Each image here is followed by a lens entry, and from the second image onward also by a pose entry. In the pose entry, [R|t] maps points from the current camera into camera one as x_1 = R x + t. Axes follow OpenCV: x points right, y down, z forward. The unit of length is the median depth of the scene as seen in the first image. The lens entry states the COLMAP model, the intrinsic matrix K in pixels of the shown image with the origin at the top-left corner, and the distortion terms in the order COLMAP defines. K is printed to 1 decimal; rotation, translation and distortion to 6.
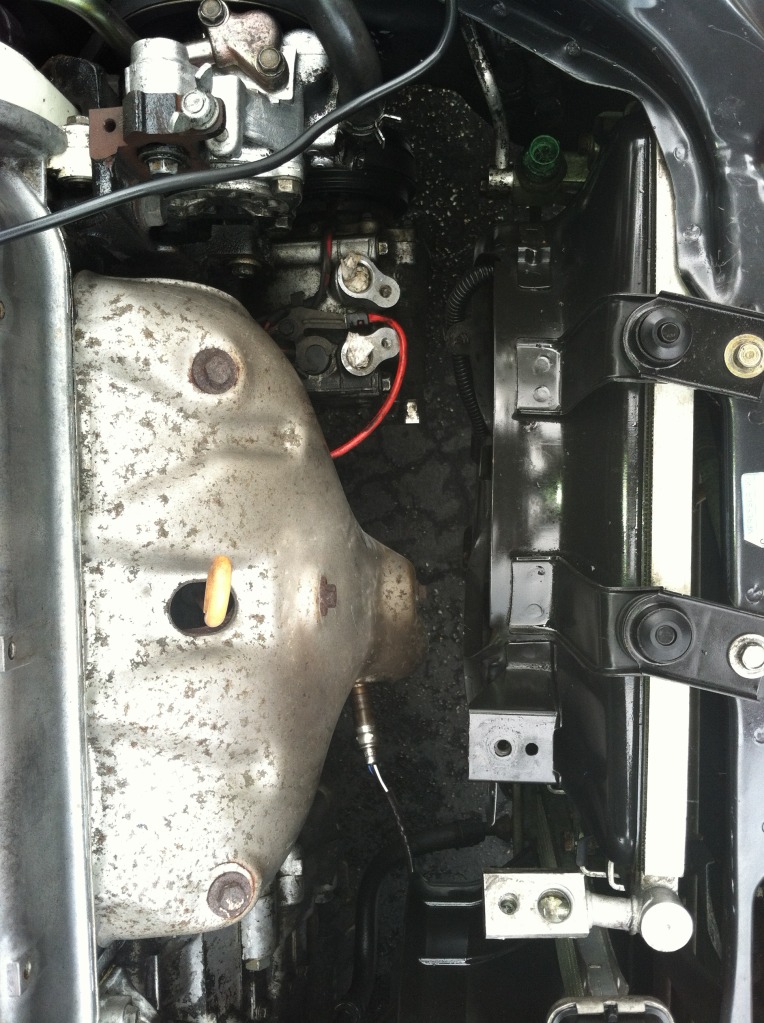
lens RADIAL K [[987.9, 0, 383.5], [0, 987.9, 524.6], [0, 0, 1]] dist [0.140836, -0.486175]
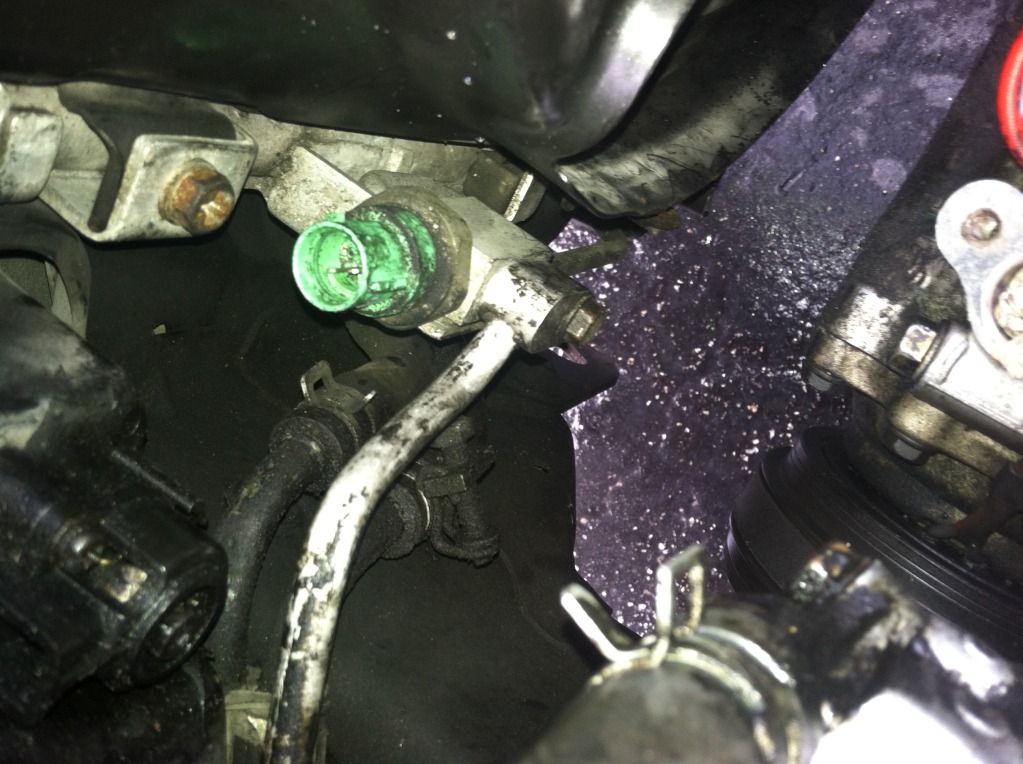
lens RADIAL K [[987.9, 0, 511.5], [0, 987.9, 382.0], [0, 0, 1]] dist [0.140836, -0.486175]
pose [[-0.768358, -0.532549, 0.354988, -0.029581], [0.422465, -0.838666, -0.343749, -0.303260], [0.480780, -0.114152, 0.869379, 0.833574]]
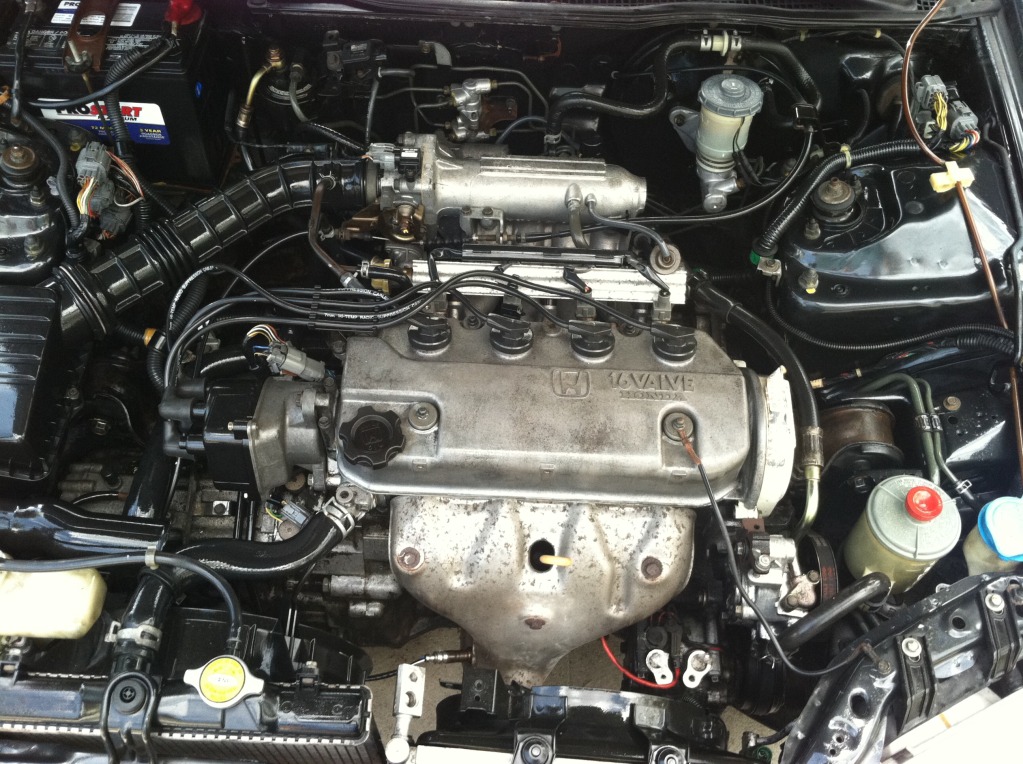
lens RADIAL K [[987.9, 0, 511.5], [0, 987.9, 382.0], [0, 0, 1]] dist [0.140836, -0.486175]
pose [[-0.056546, 0.896436, -0.439551, 0.441308], [-0.996457, -0.078122, -0.031136, 0.253703], [-0.062250, 0.436233, 0.897678, -1.120088]]
